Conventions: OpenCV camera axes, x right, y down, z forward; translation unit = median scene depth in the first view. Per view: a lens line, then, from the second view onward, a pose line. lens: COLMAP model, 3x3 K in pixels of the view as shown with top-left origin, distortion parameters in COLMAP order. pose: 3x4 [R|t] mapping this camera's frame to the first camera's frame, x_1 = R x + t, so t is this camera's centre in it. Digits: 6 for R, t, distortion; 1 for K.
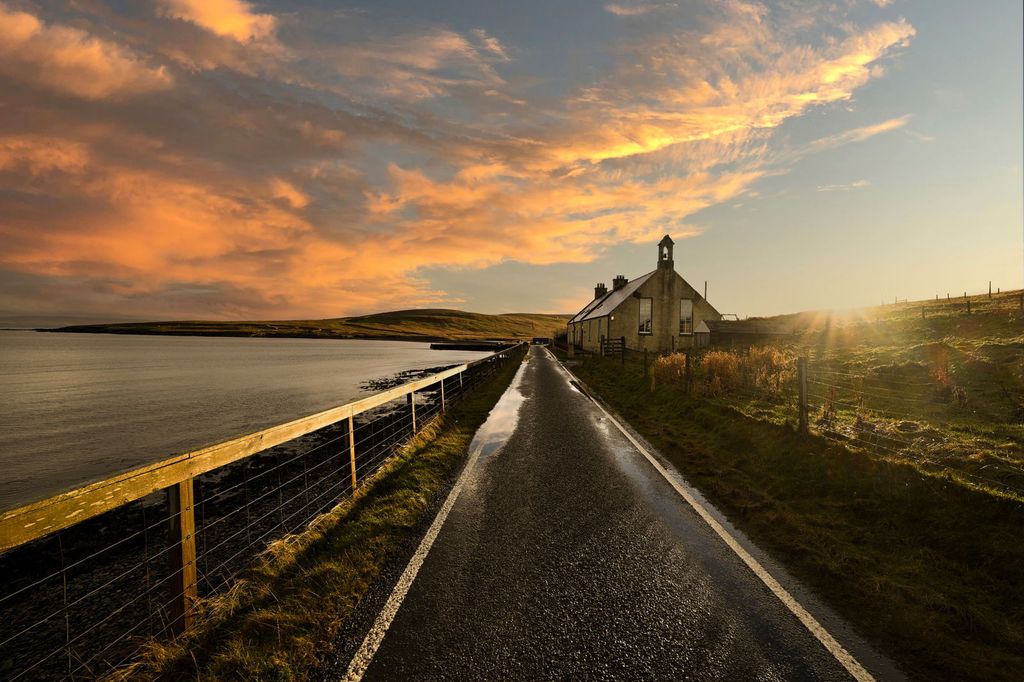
lens RADIAL K [[409.2, 0, 510.0], [0, 409.2, 335.5], [0, 0, 1]] dist [-0.000144, -0.000027]
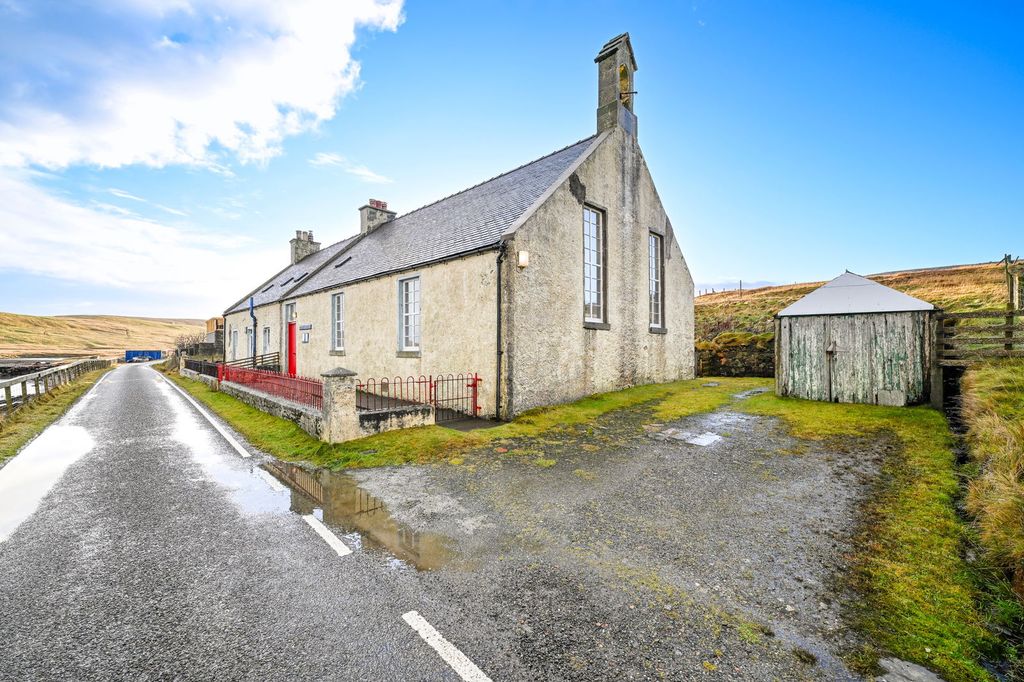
lens RADIAL K [[425.6, 0, 514.3], [0, 425.6, 345.0], [0, 0, 1]] dist [-0.001454, -0.000044]
pose [[0.701982, -0.017283, 0.711985, 0.017248], [0.016460, 0.999832, 0.008041, 0.002016], [-0.712004, 0.006075, 0.702149, 0.215044]]
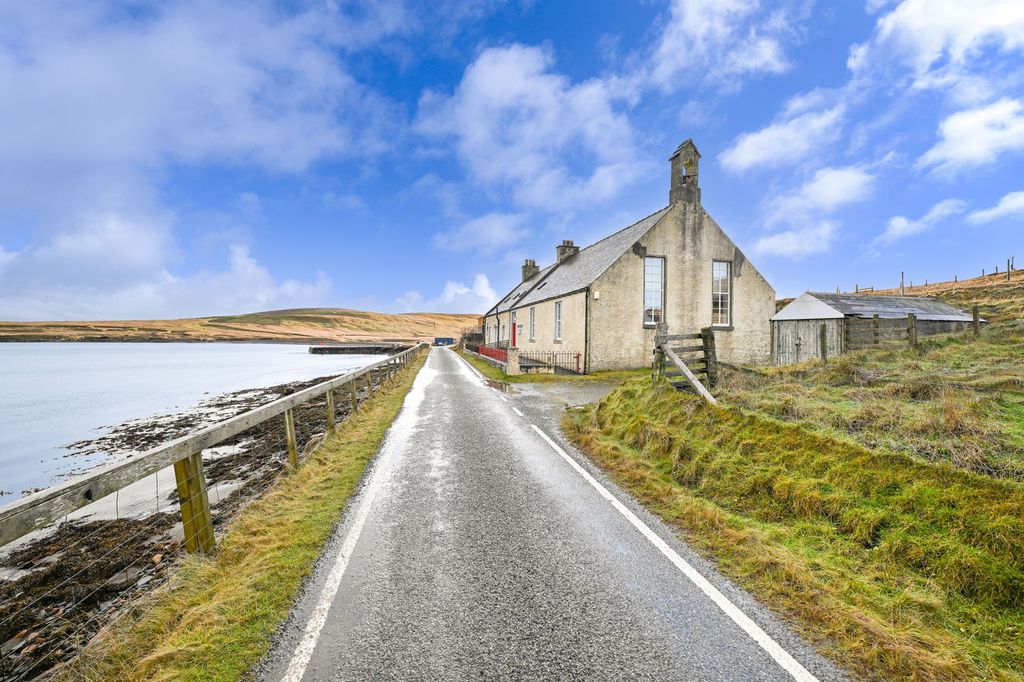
lens RADIAL K [[409.2, 0, 510.0], [0, 409.2, 335.5], [0, 0, 1]] dist [-0.000144, -0.000027]
pose [[0.972009, -0.011387, 0.234669, 0.008634], [0.011404, 0.999934, 0.001288, 0.001417], [-0.234668, 0.001424, 0.972074, 0.141966]]
